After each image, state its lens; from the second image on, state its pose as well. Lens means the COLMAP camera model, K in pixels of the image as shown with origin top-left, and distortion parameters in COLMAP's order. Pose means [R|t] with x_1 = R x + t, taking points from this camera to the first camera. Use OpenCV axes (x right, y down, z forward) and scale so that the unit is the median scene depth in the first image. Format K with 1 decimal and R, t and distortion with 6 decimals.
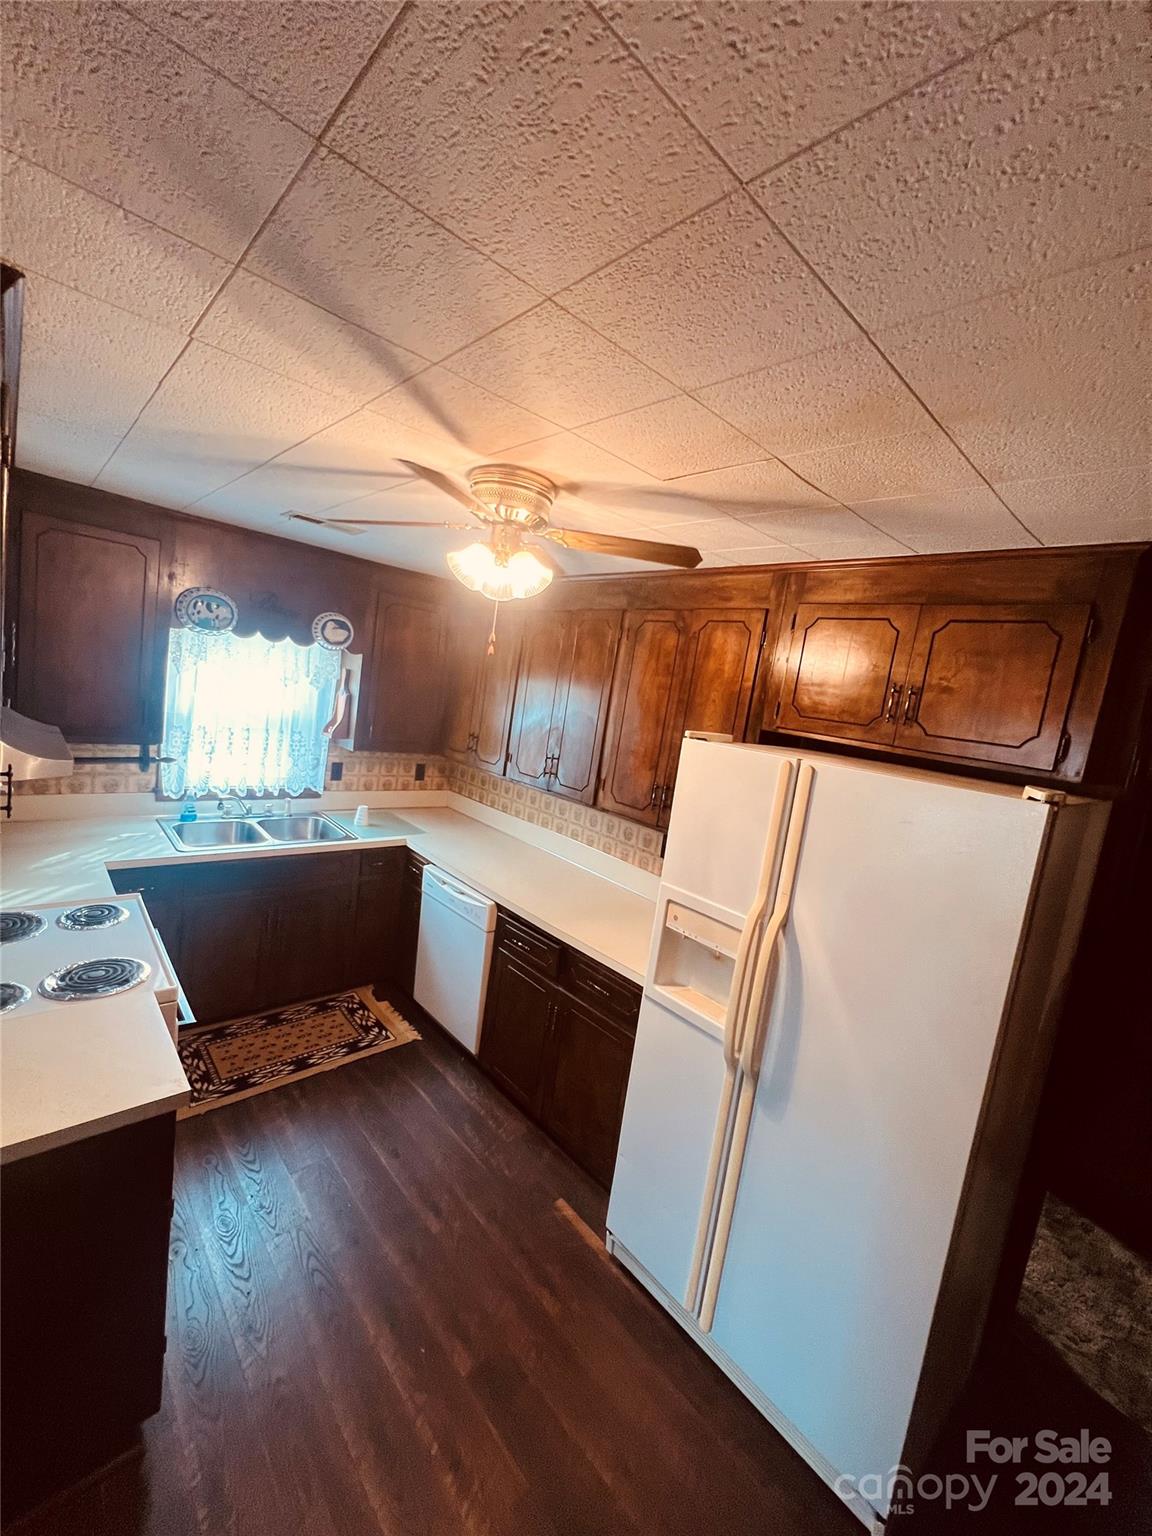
lens RADIAL K [[611.9, 0, 579.9], [0, 611.9, 764.2], [0, 0, 1]] dist [-0.003192, -0.000360]
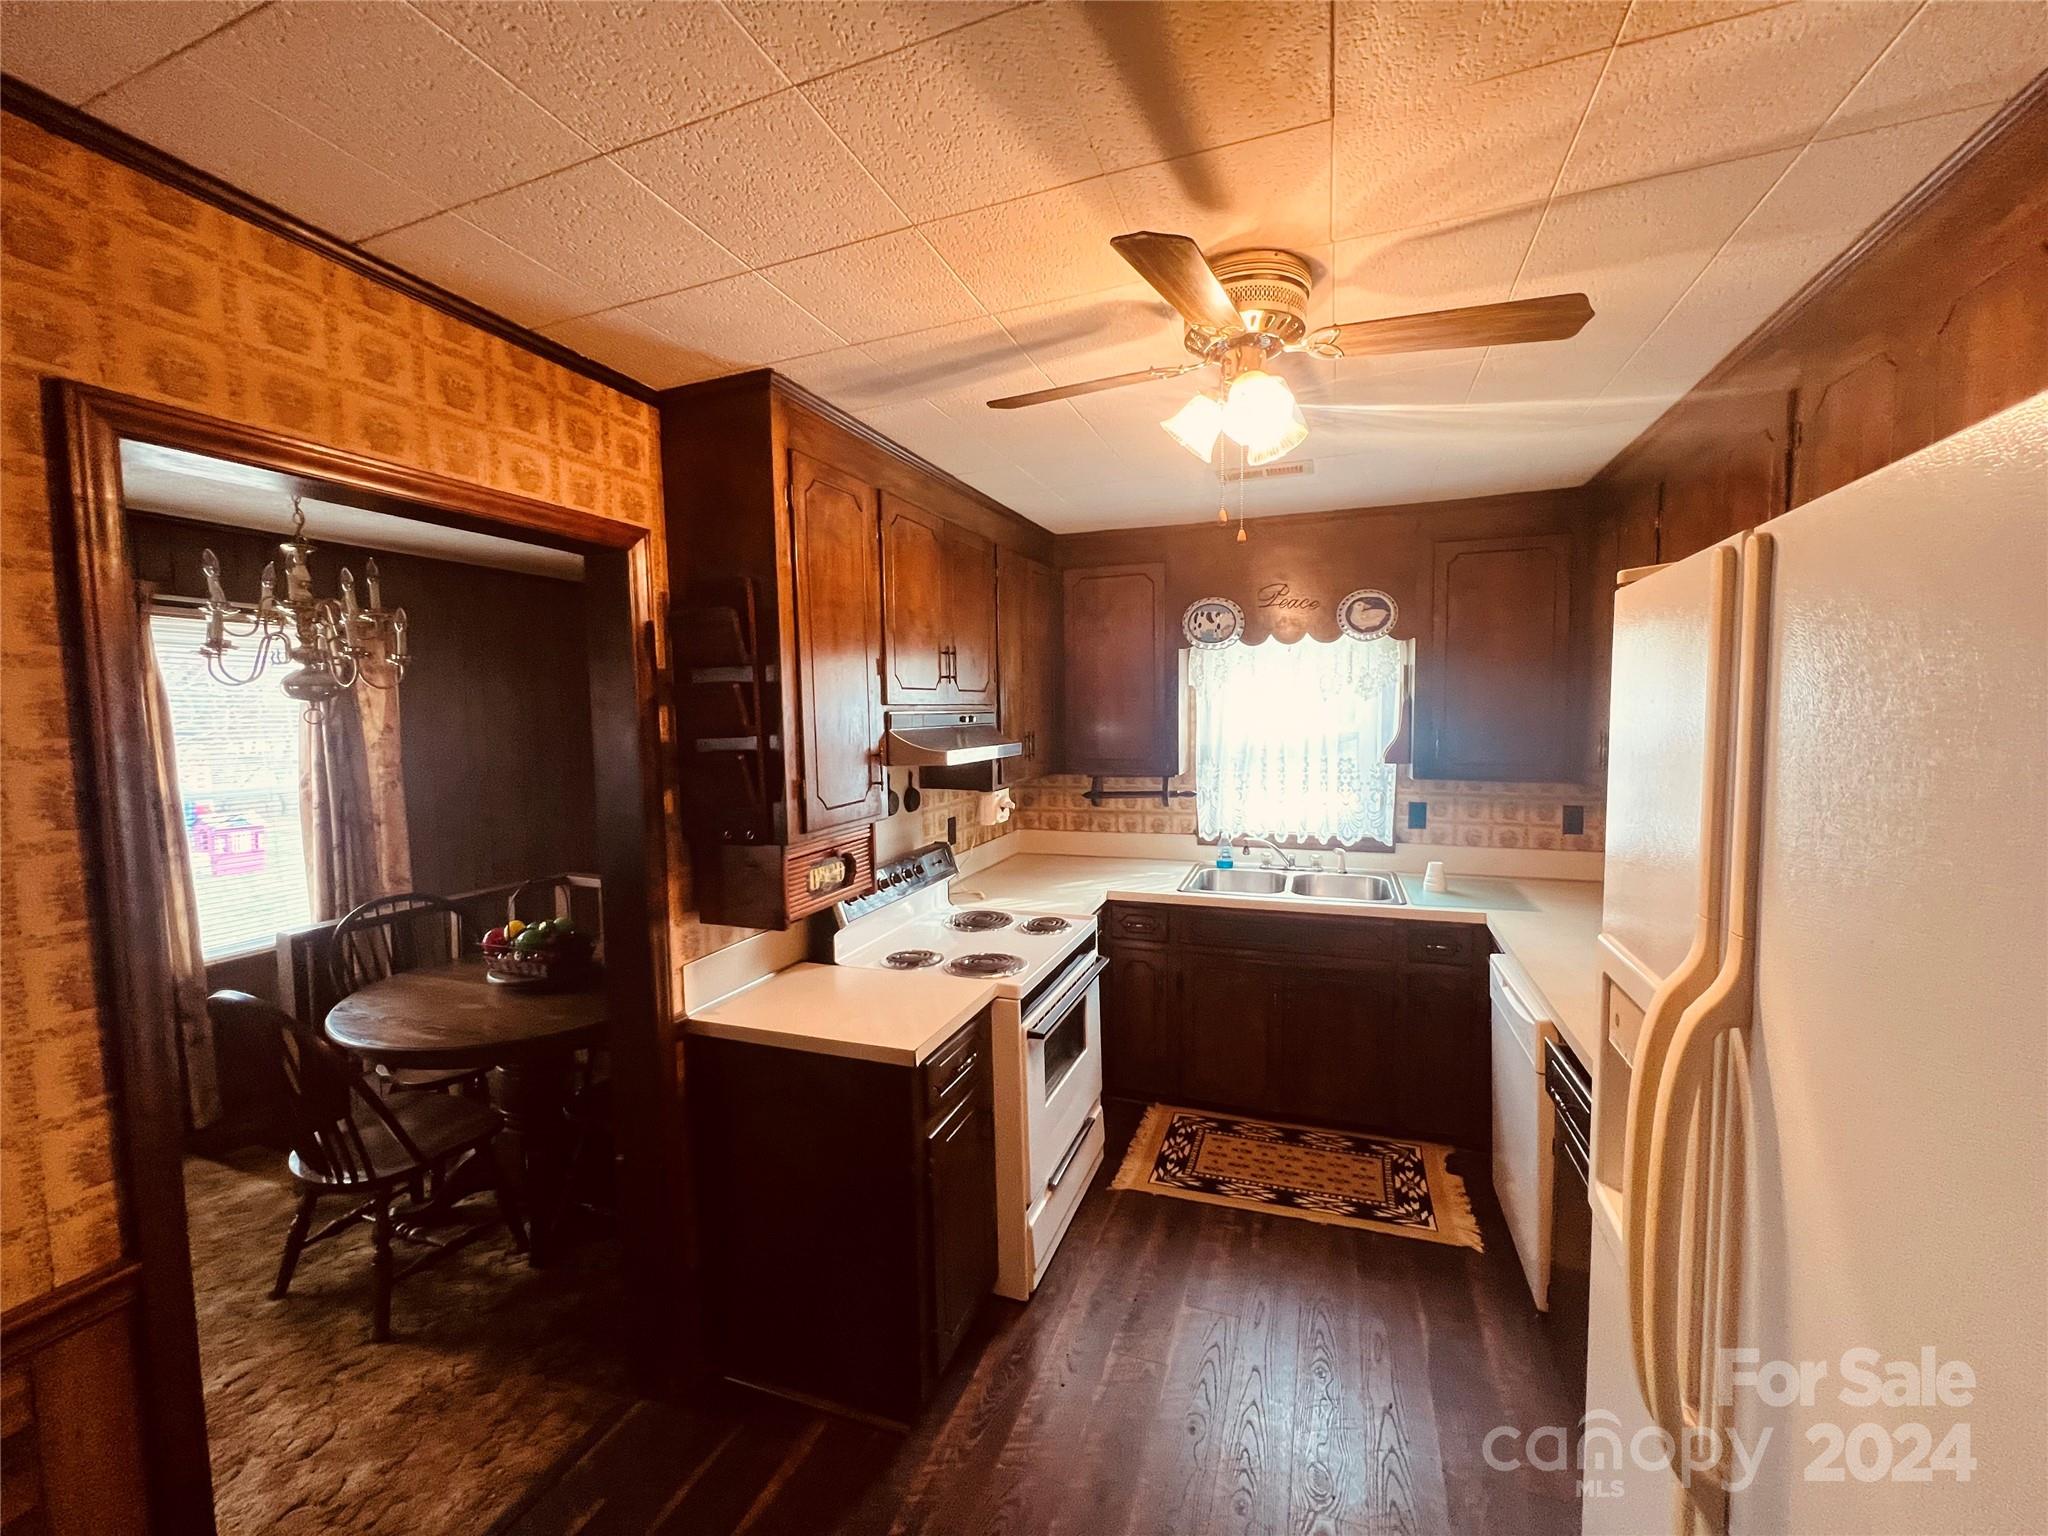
lens RADIAL K [[815.9, 0, 1022.7], [0, 815.9, 767.6], [0, 0, 1]] dist [-0.003192, -0.000360]
pose [[0.441312, -0.087193, -0.893108, 0.280331], [-0.032760, 0.993039, -0.113136, 0.091879], [0.896756, 0.079187, 0.435384, 0.230775]]
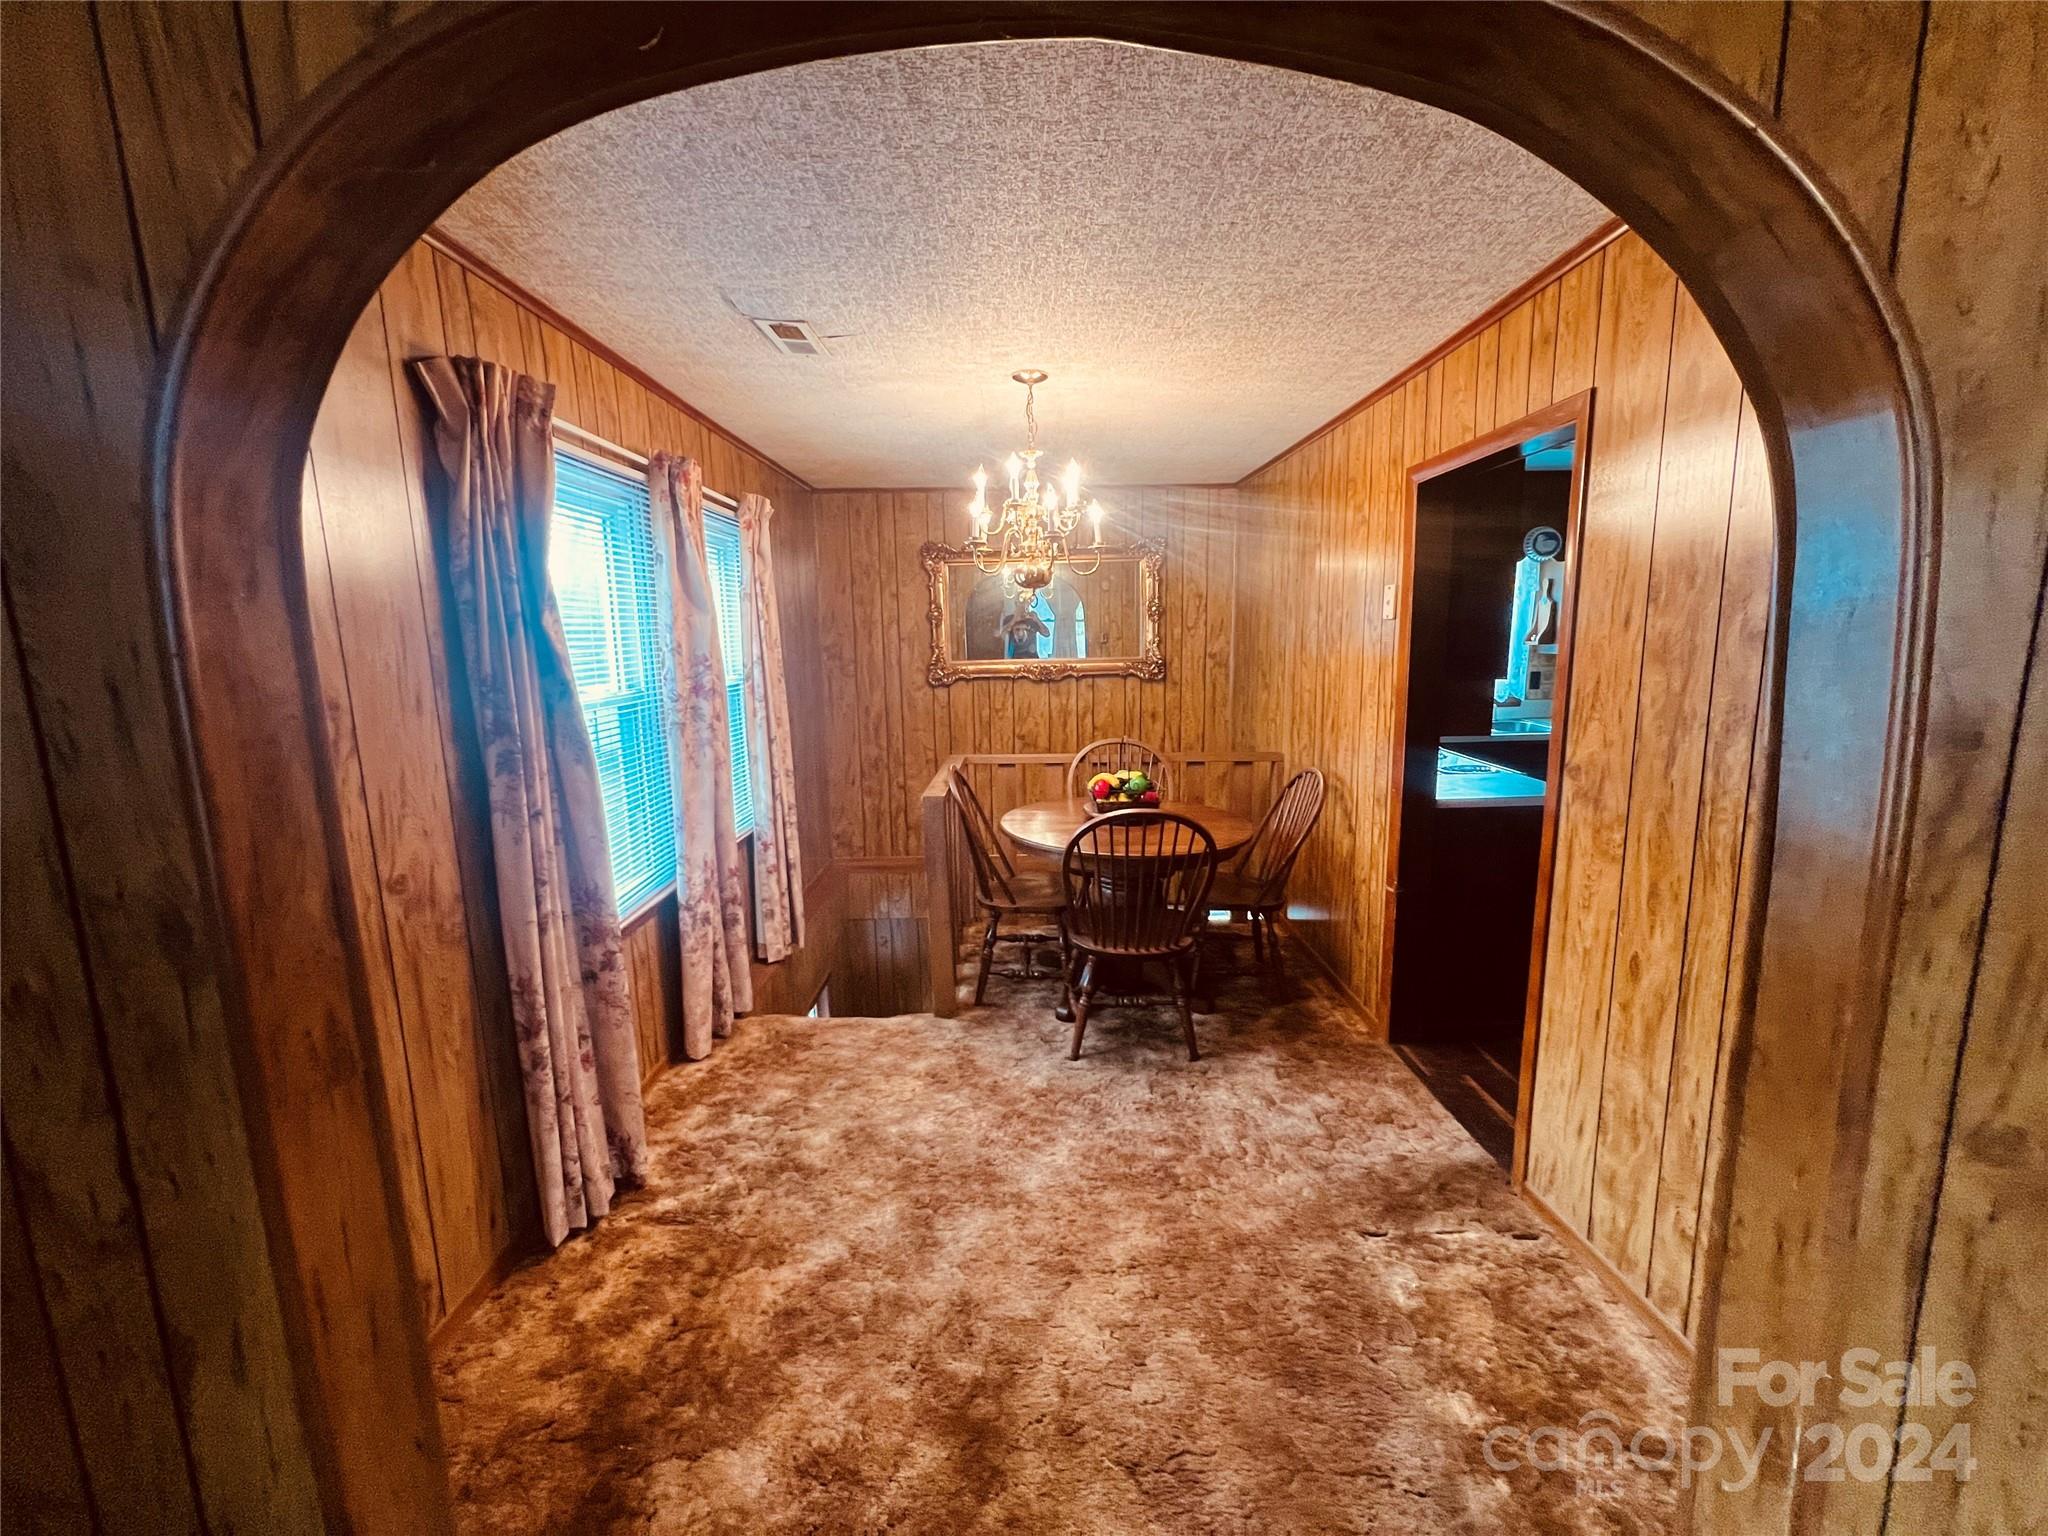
lens RADIAL K [[815.9, 0, 1025.0], [0, 815.9, 769.4], [0, 0, 1]] dist [-0.003192, -0.000360]
pose [[0.730421, -0.057324, -0.680587, -0.111789], [0.044192, 0.998350, -0.036660, 0.211190], [0.681566, -0.003299, 0.731750, -0.747136]]
